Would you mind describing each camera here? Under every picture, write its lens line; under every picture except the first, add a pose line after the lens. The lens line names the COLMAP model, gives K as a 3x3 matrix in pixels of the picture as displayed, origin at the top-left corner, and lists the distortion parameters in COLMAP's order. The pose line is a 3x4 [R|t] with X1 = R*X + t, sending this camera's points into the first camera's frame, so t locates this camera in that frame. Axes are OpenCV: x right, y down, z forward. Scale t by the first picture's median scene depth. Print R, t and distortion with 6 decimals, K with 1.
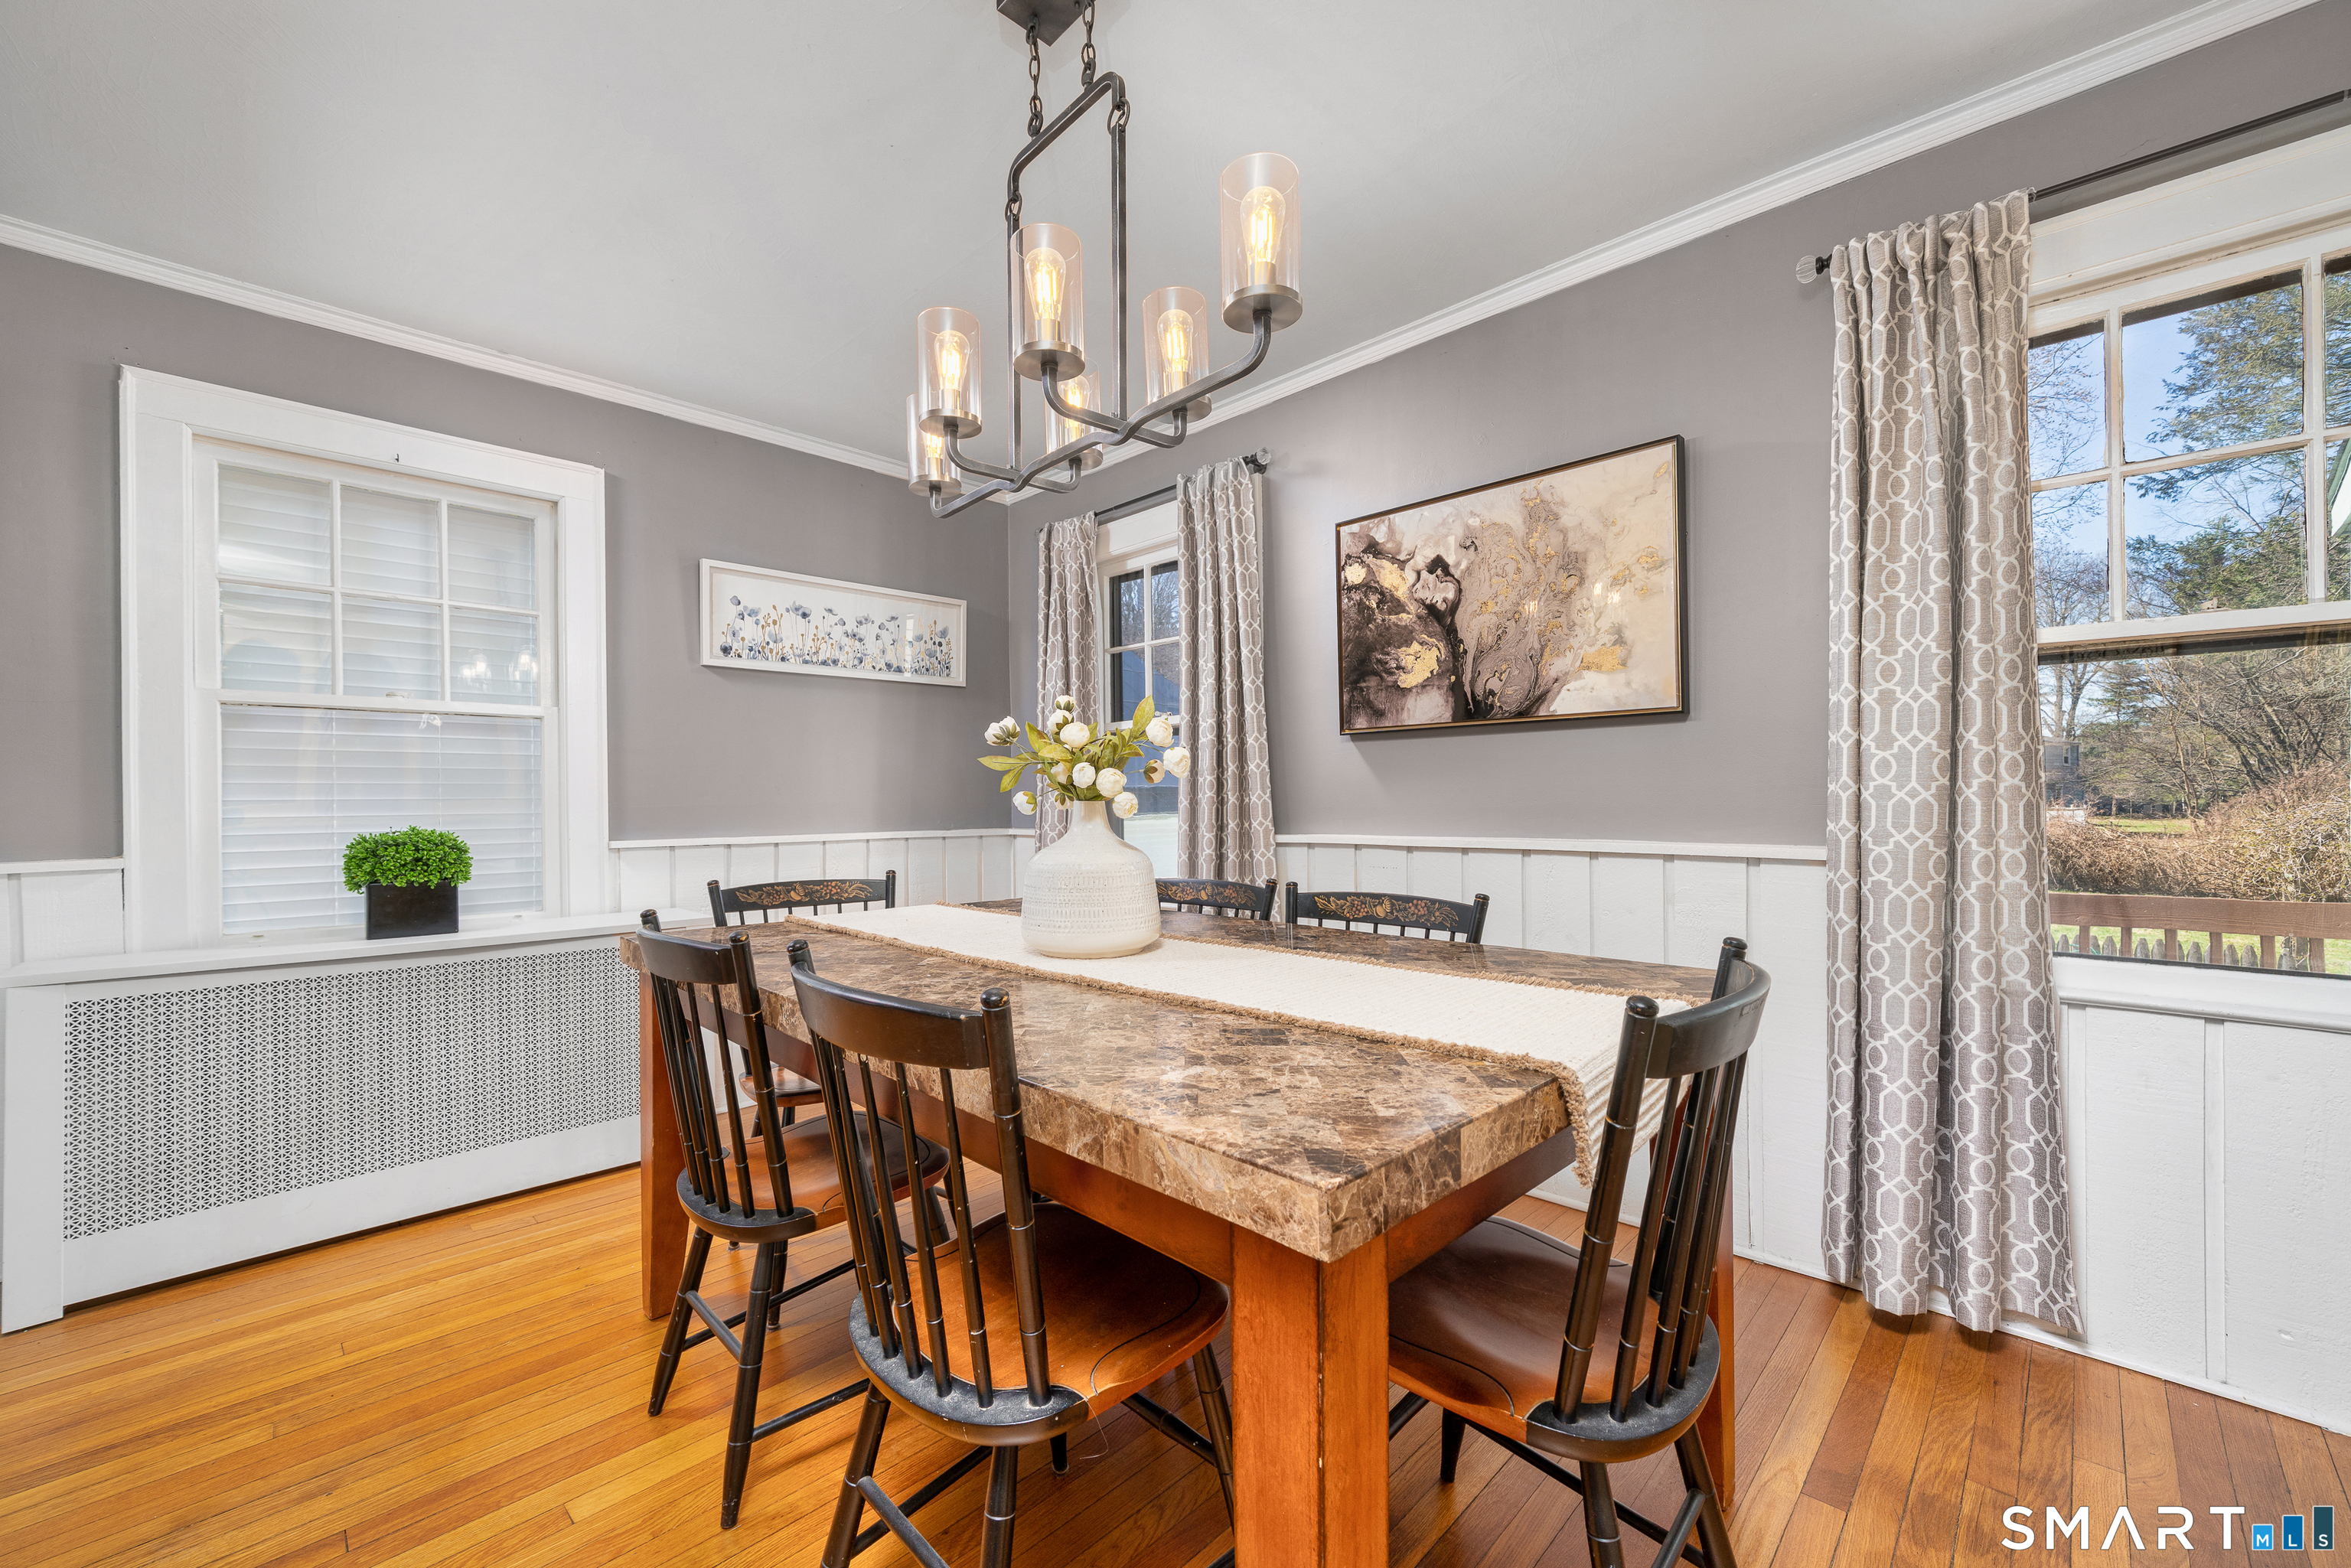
lens RADIAL K [[920.1, 0, 1141.6], [0, 920.1, 803.9], [0, 0, 1]] dist [0.006089, -0.001339]
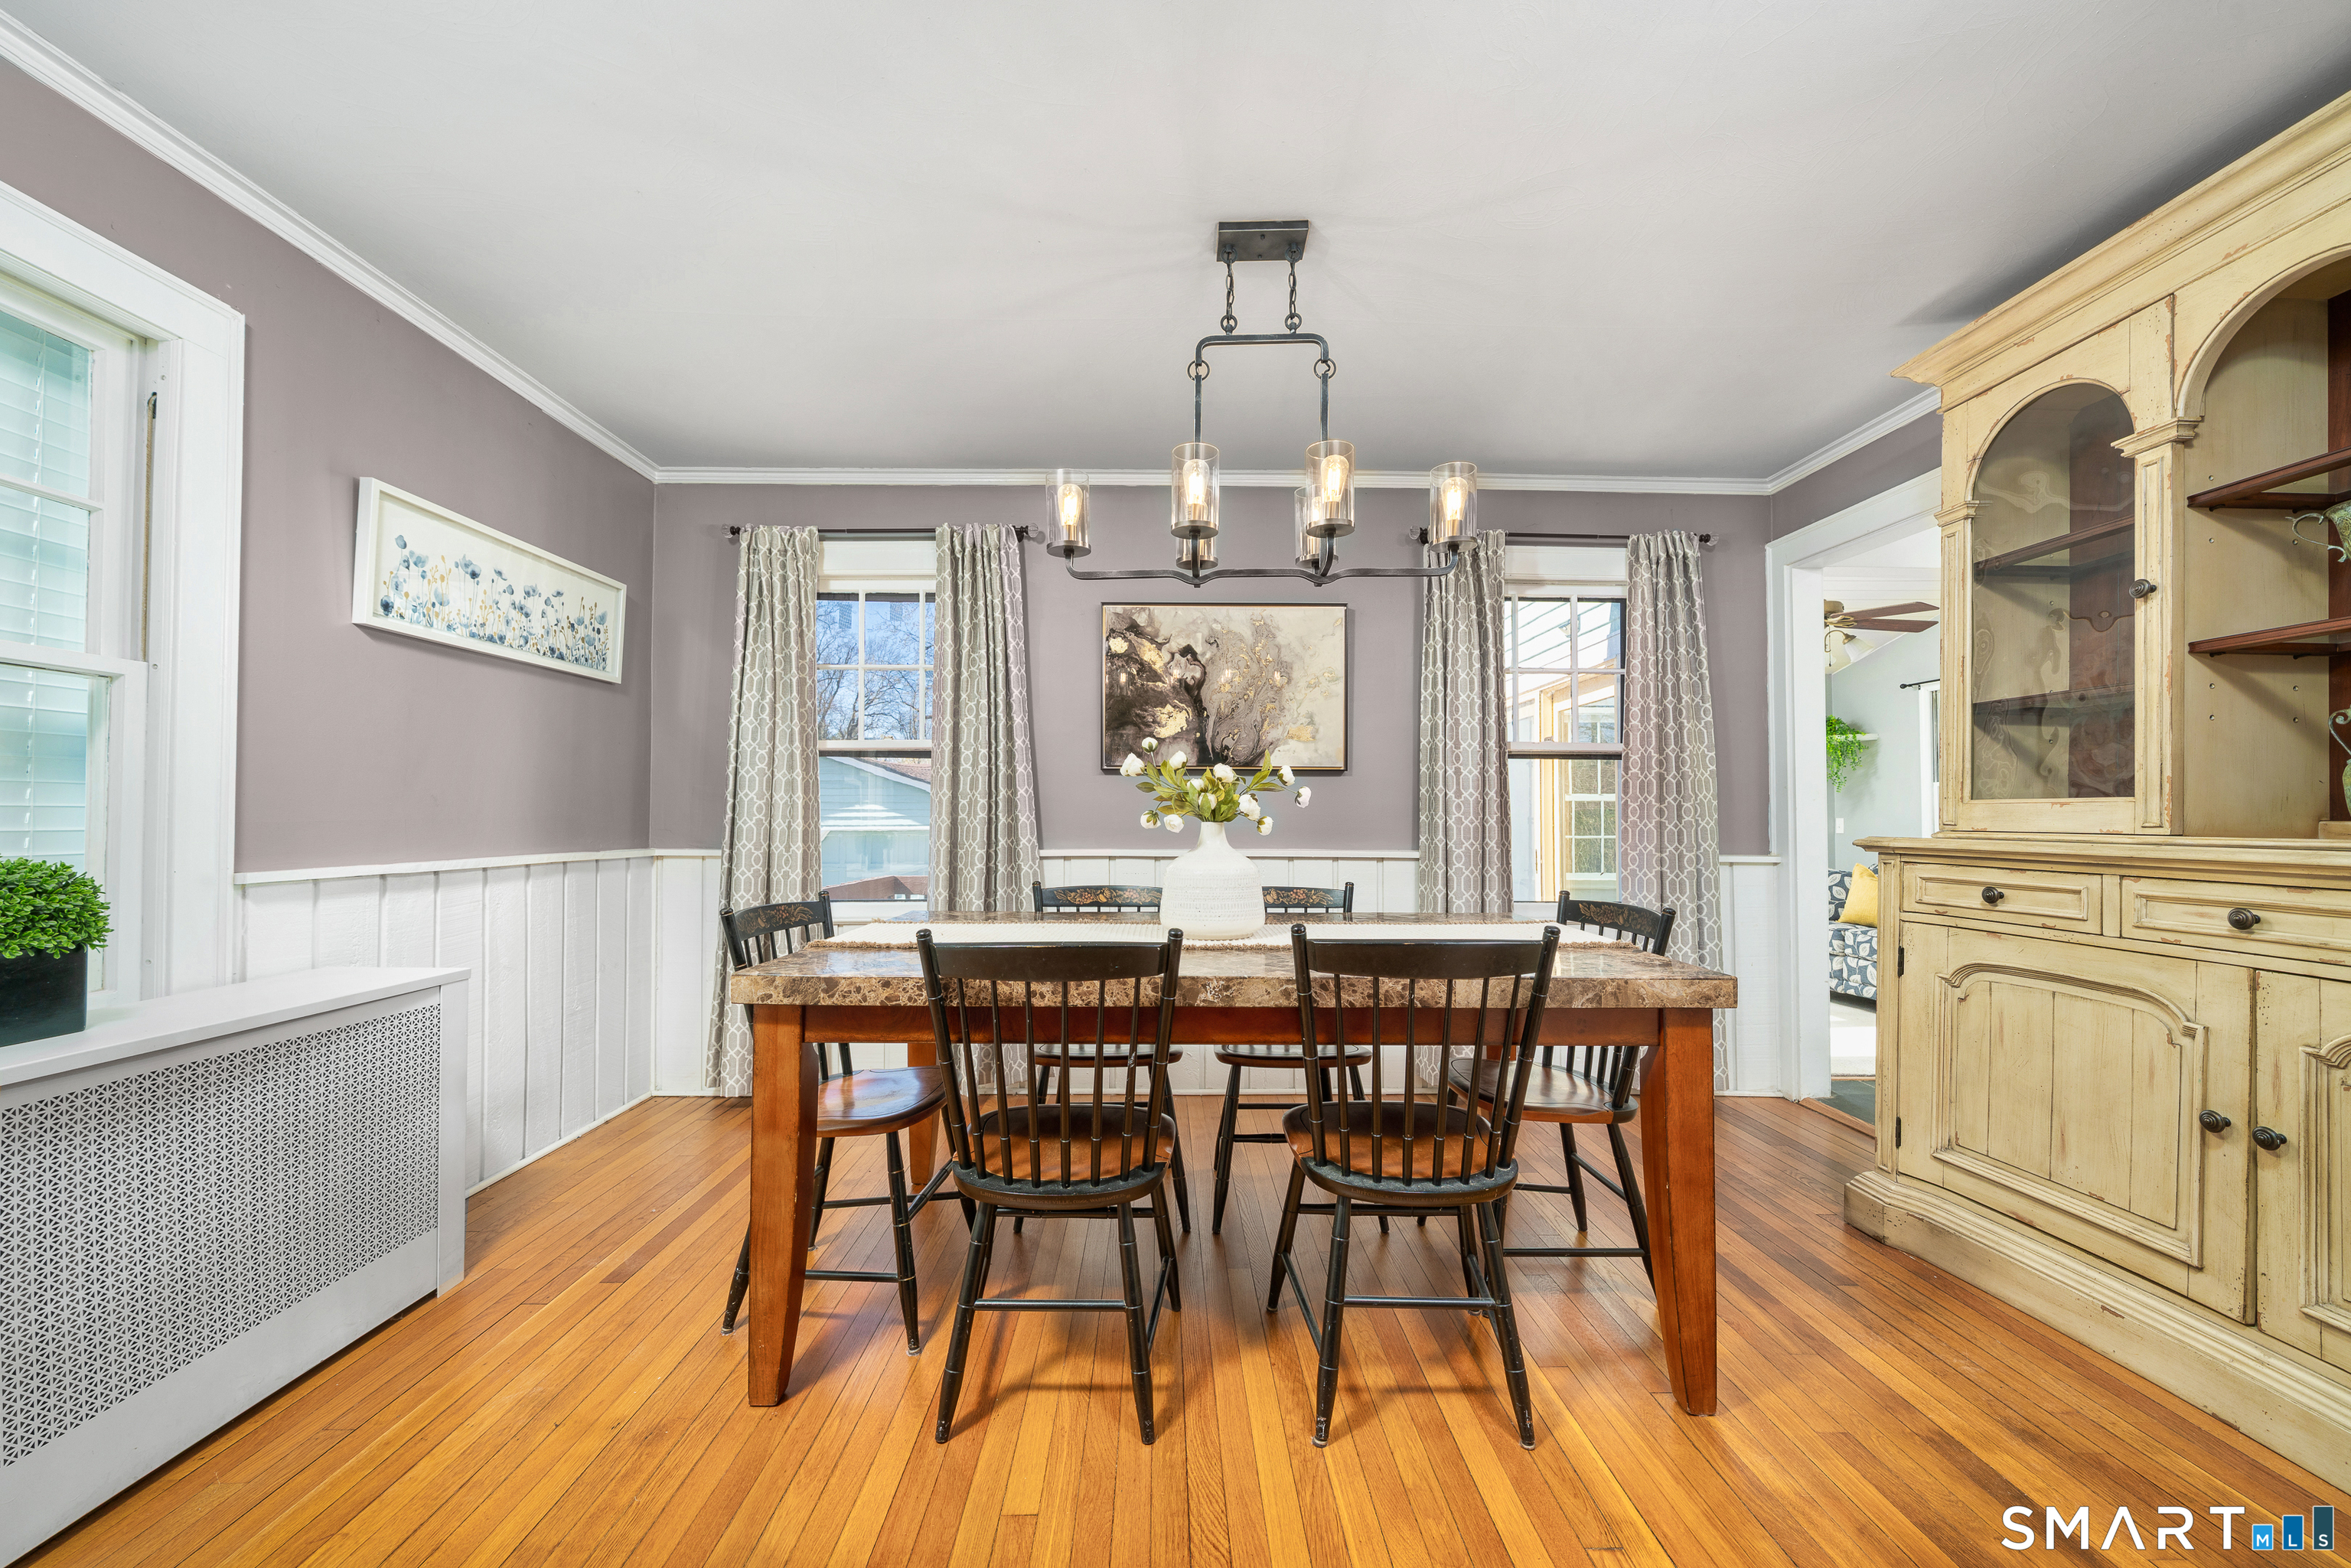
lens RADIAL K [[920.1, 0, 1161.6], [0, 920.1, 795.0], [0, 0, 1]] dist [0.006089, -0.001339]
pose [[0.691980, 0.027754, 0.721383, -0.667494], [-0.004458, 0.999406, -0.034174, 0.000572], [-0.721903, 0.020432, 0.691693, 0.087272]]
